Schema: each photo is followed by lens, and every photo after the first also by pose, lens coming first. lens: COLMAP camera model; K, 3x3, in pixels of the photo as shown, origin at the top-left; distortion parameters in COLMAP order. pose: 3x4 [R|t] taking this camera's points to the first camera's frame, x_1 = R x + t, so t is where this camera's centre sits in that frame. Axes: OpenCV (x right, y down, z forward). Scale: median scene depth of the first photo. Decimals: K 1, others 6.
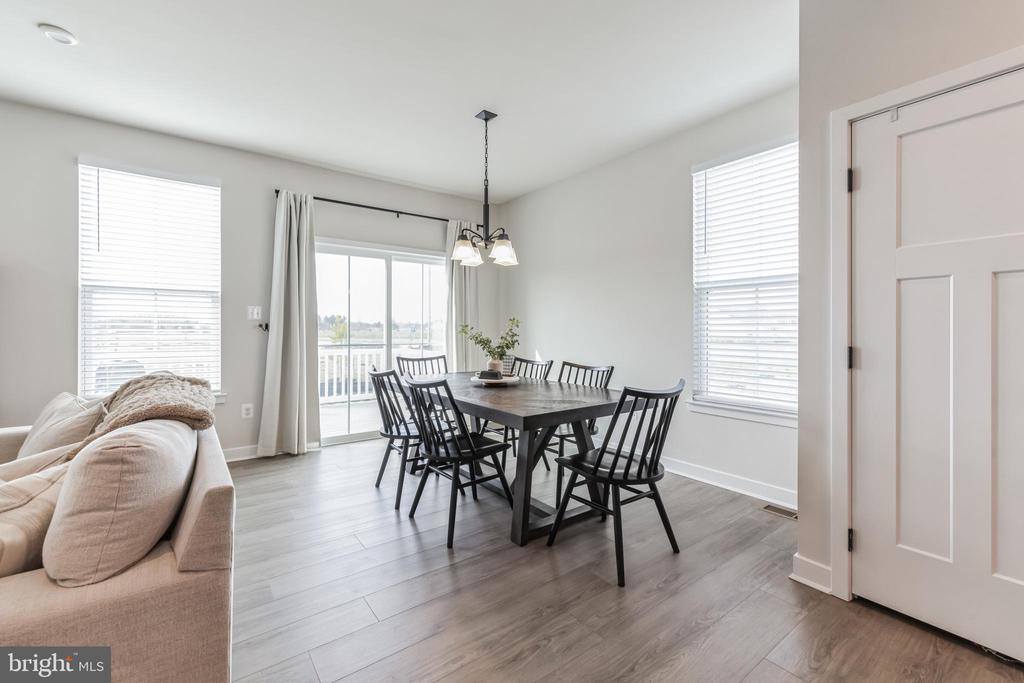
lens RADIAL K [[431.7, 0, 516.2], [0, 431.7, 329.3], [0, 0, 1]] dist [0.000397, 0.000010]
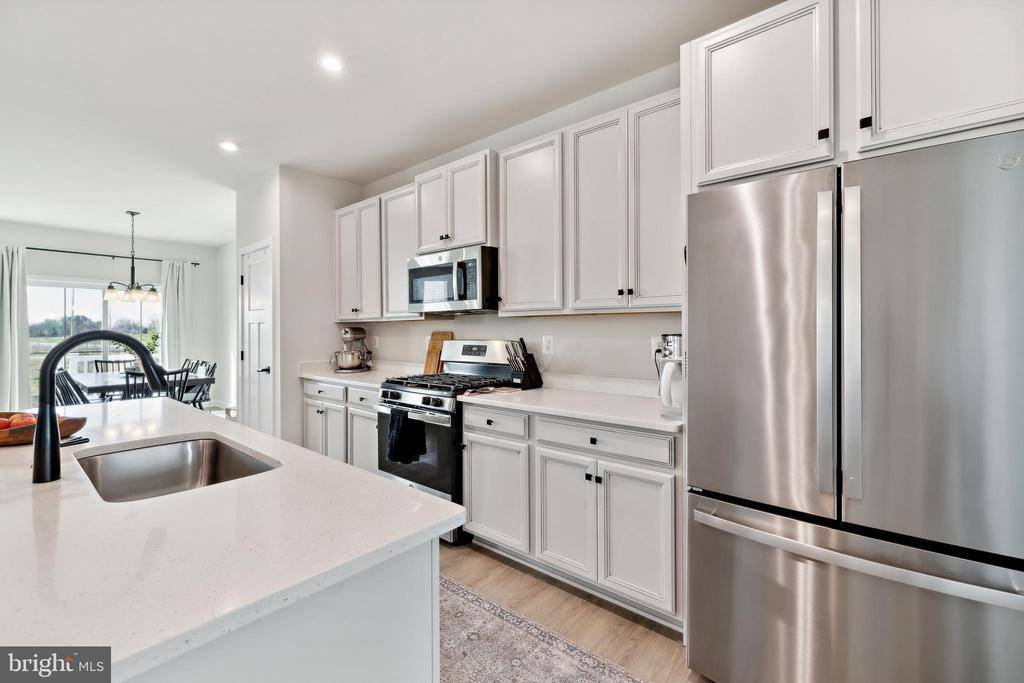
lens RADIAL K [[435.0, 0, 514.2], [0, 435.0, 334.3], [0, 0, 1]] dist [0.001375, -0.000153]
pose [[0.974831, -0.004403, 0.222902, 0.972013], [0.003518, 0.999984, 0.004368, -0.032234], [-0.222918, -0.003474, 0.974831, -0.941236]]
